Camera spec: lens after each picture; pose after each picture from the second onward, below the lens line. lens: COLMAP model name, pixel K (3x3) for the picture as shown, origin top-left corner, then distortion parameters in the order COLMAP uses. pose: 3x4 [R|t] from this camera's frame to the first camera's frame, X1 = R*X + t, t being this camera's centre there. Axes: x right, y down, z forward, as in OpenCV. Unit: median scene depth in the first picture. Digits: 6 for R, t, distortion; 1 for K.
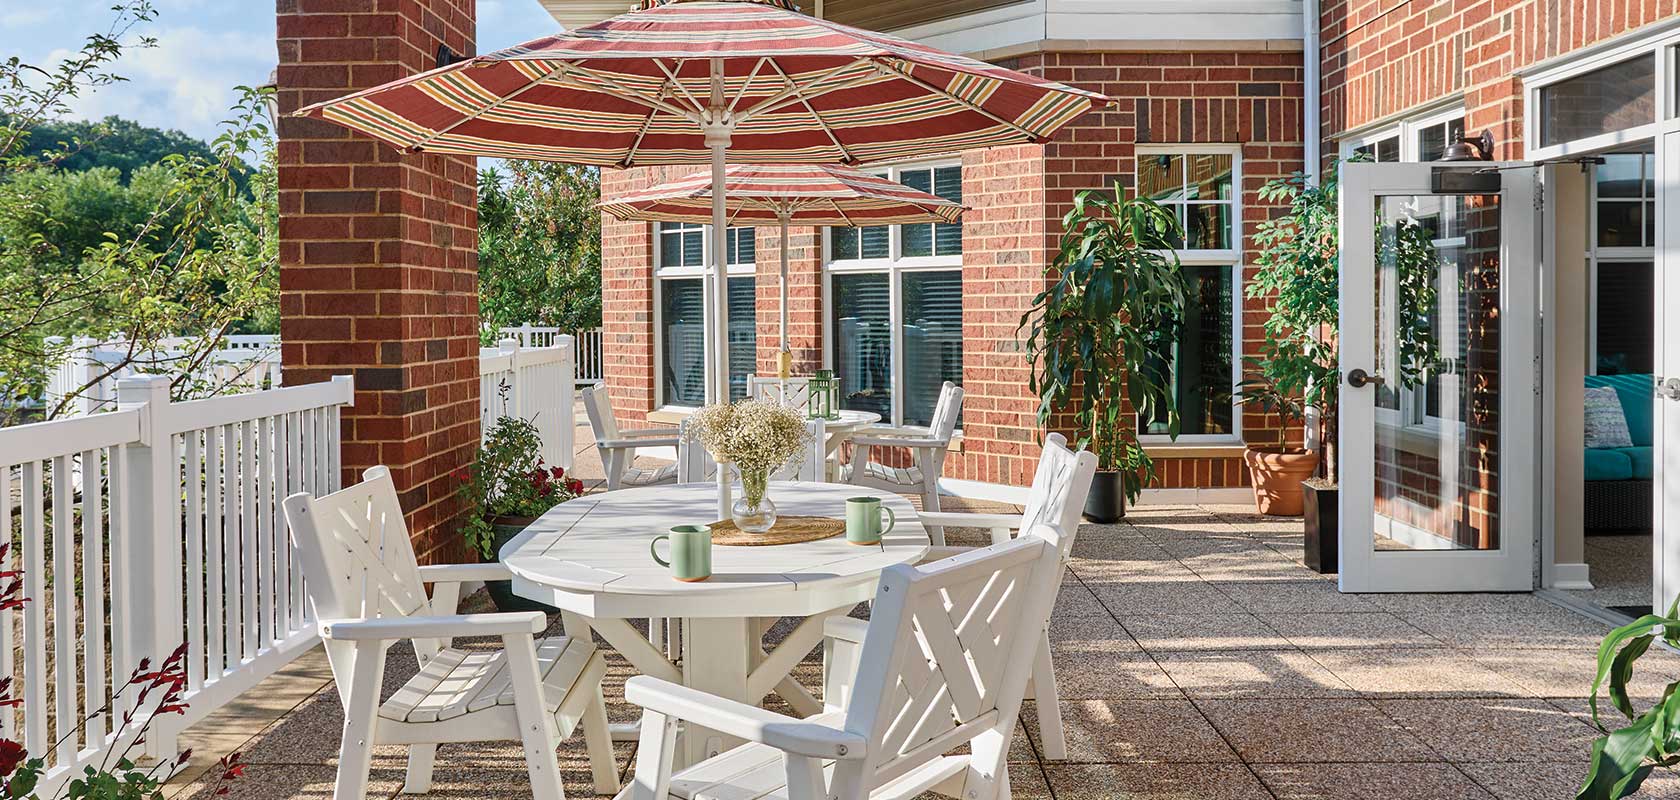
lens RADIAL K [[1288.2, 0, 806.3], [0, 1288.2, 331.2], [0, 0, 1]] dist [-0.003118, -0.000192]
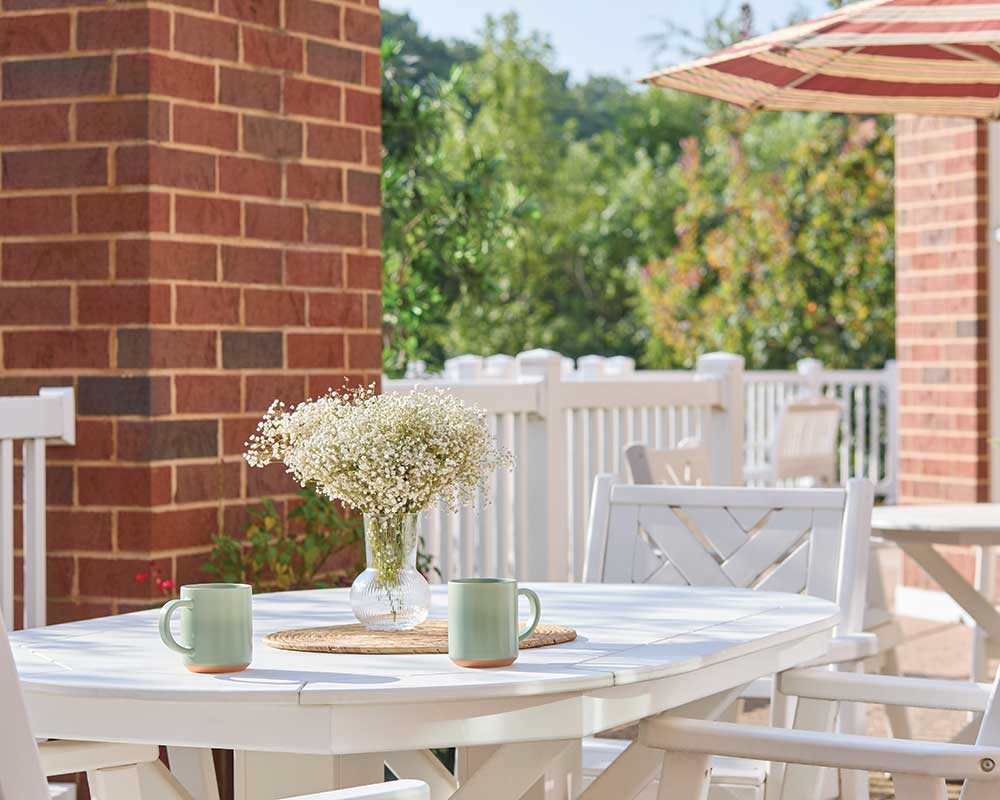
lens RADIAL K [[2902.2, 0, 500.0], [0, 2902.2, 400.1], [0, 0, 1]] dist [-0.037995, 0.000000]
pose [[0.910466, 0.008919, -0.413489, 0.332800], [-0.010618, 0.999942, -0.001811, 0.039722], [0.413449, 0.006039, 0.910507, -0.063118]]
